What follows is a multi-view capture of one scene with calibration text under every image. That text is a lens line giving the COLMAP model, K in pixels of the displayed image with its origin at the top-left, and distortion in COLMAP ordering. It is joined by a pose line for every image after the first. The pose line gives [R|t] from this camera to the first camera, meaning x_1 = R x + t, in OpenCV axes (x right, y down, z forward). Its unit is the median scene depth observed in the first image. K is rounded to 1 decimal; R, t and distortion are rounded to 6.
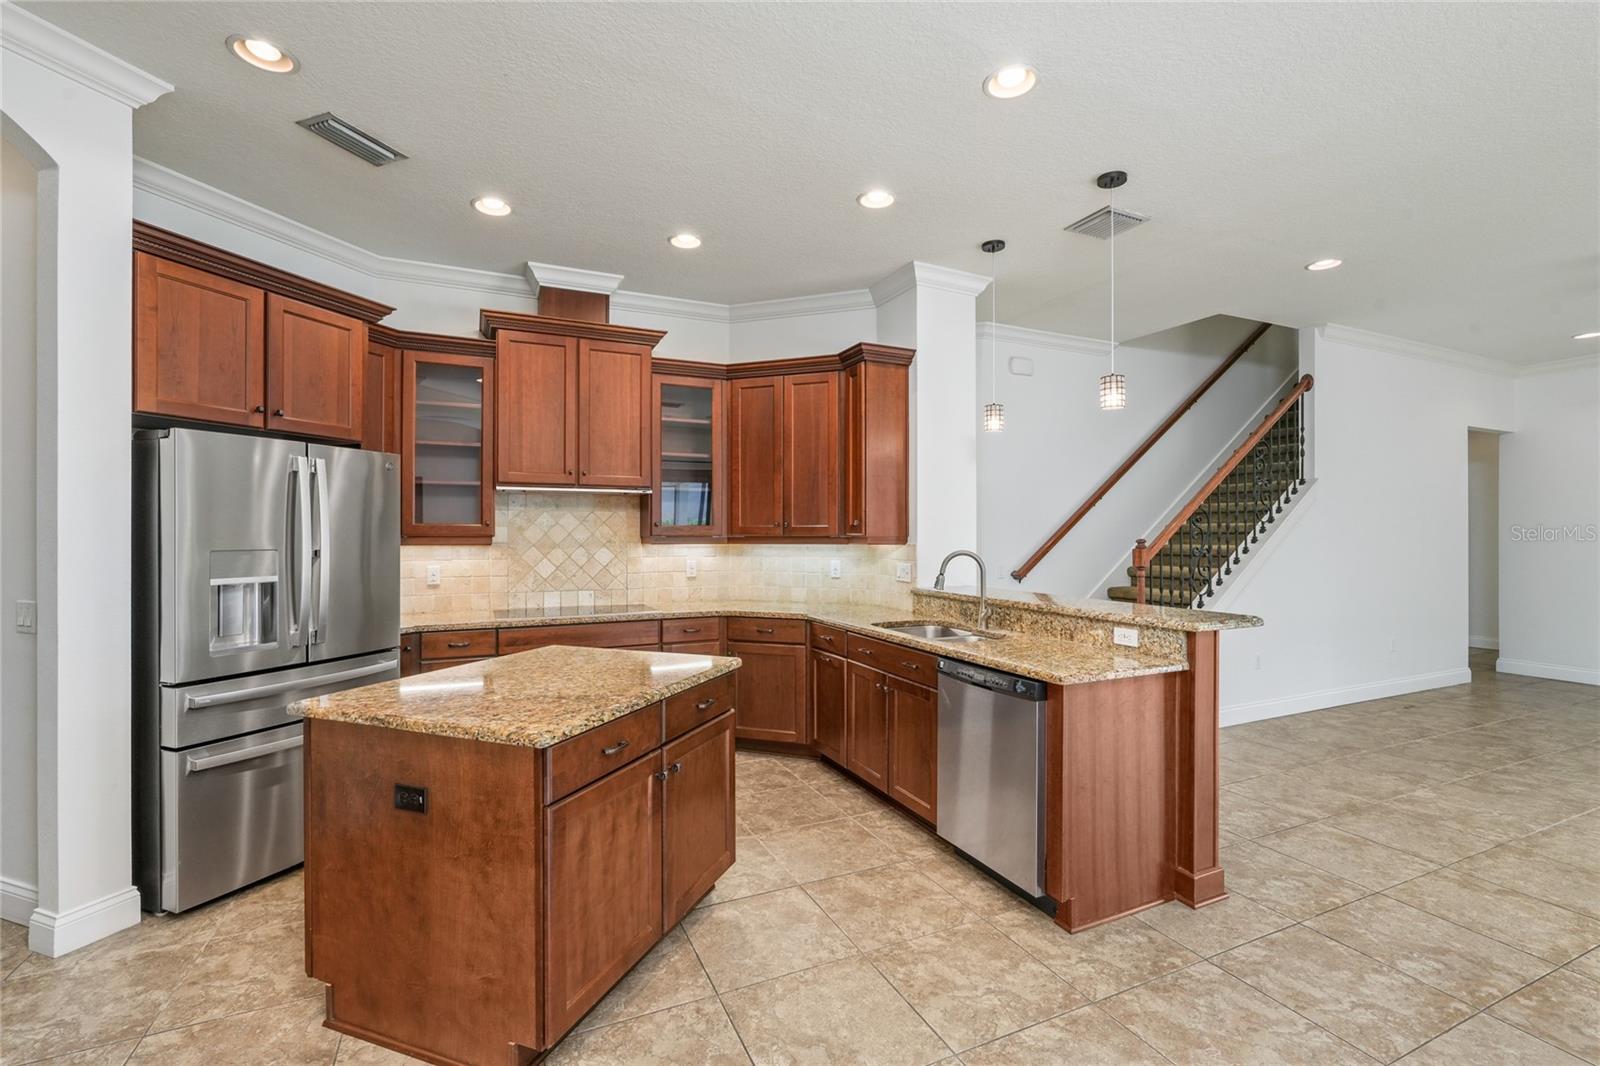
lens RADIAL K [[701.7, 0, 800.0], [0, 701.7, 533.0], [0, 0, 1]] dist [-0.005481, -0.000231]
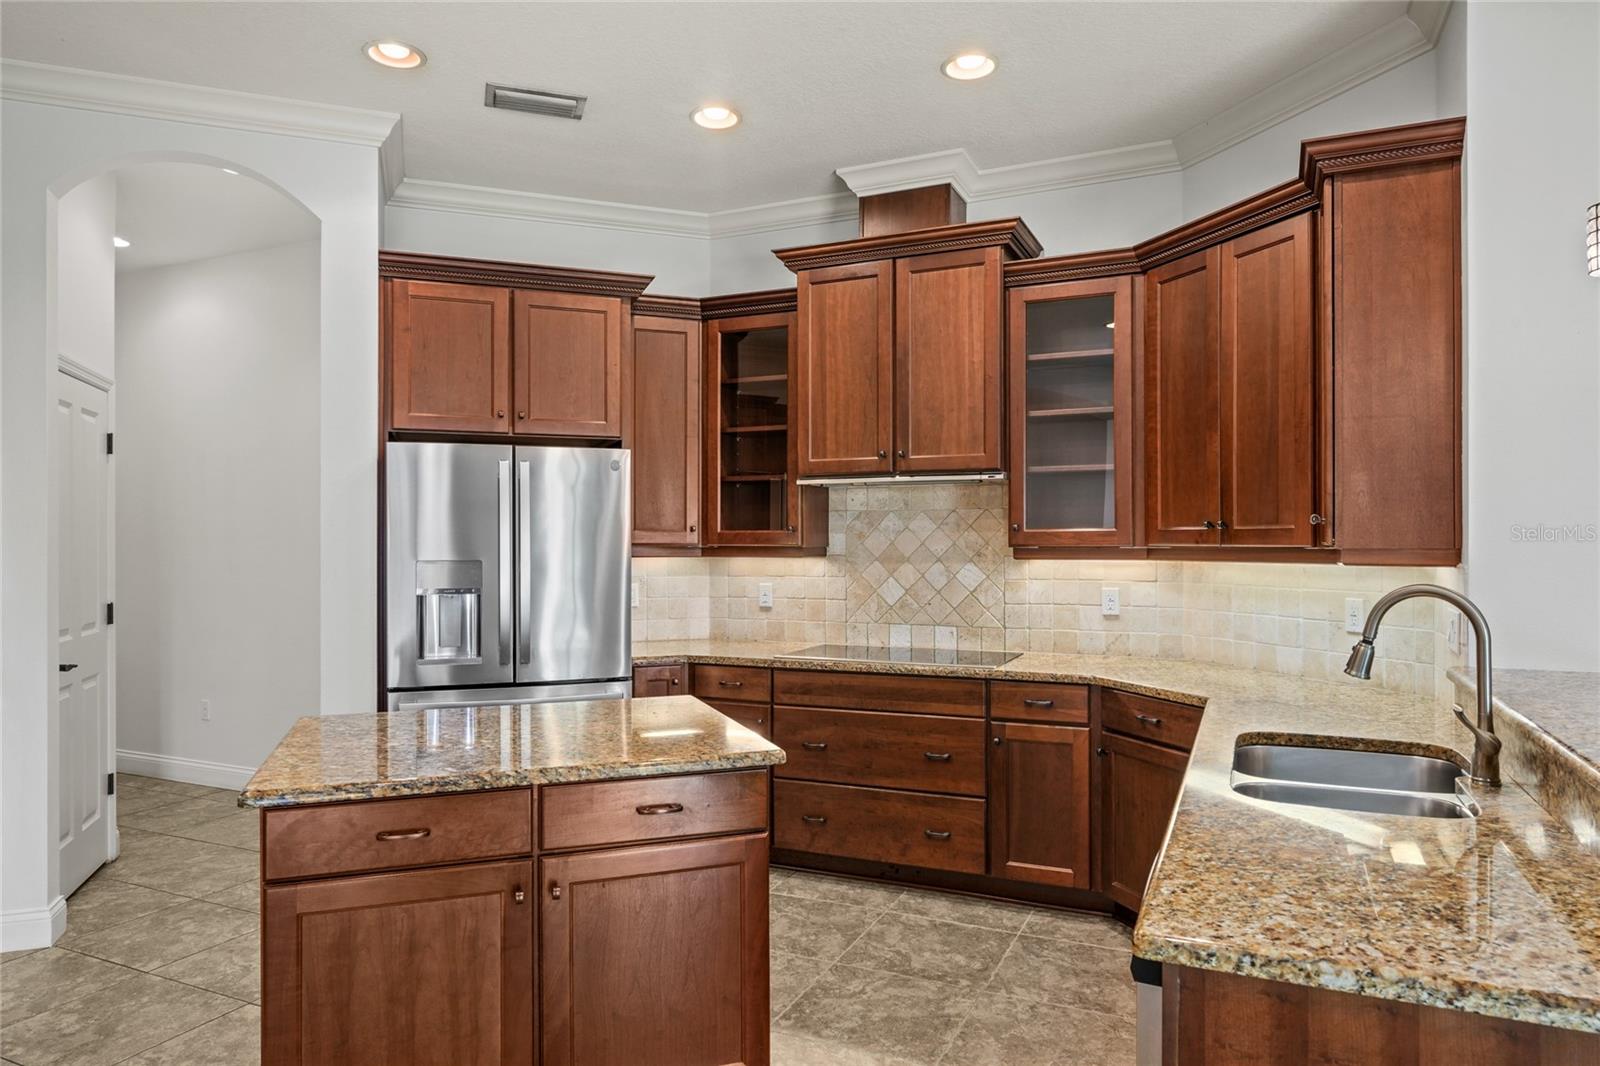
lens RADIAL K [[998.1, 0, 800.0], [0, 998.1, 533.0], [0, 0, 1]] dist [-0.004123, -0.002467]
pose [[0.647714, -0.008043, -0.761841, 0.364954], [0.002509, 0.999961, -0.008424, -0.000359], [0.761879, 0.003545, 0.647709, 0.290177]]
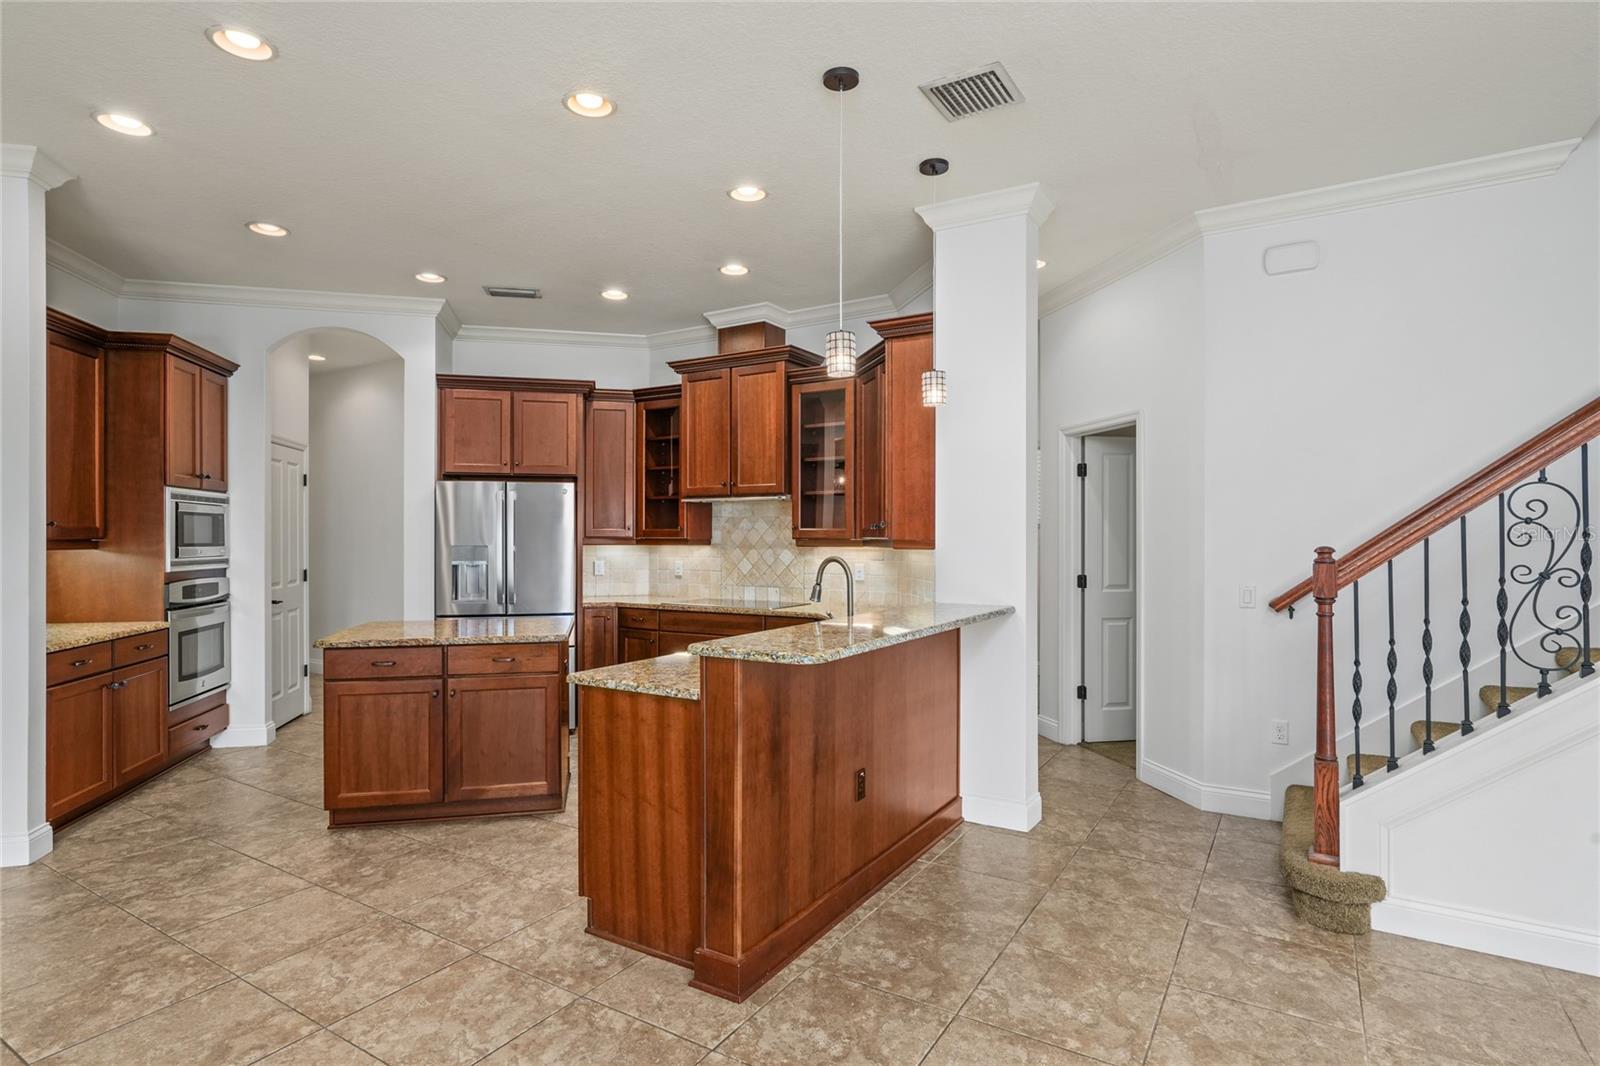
lens RADIAL K [[826.2, 0, 800.0], [0, 826.2, 533.0], [0, 0, 1]] dist [-0.010528, 0.000250]
pose [[0.549013, -0.003154, -0.835808, 0.877076], [0.000734, 0.999994, -0.003291, 0.000065], [0.835814, 0.001194, 0.549012, 0.340906]]
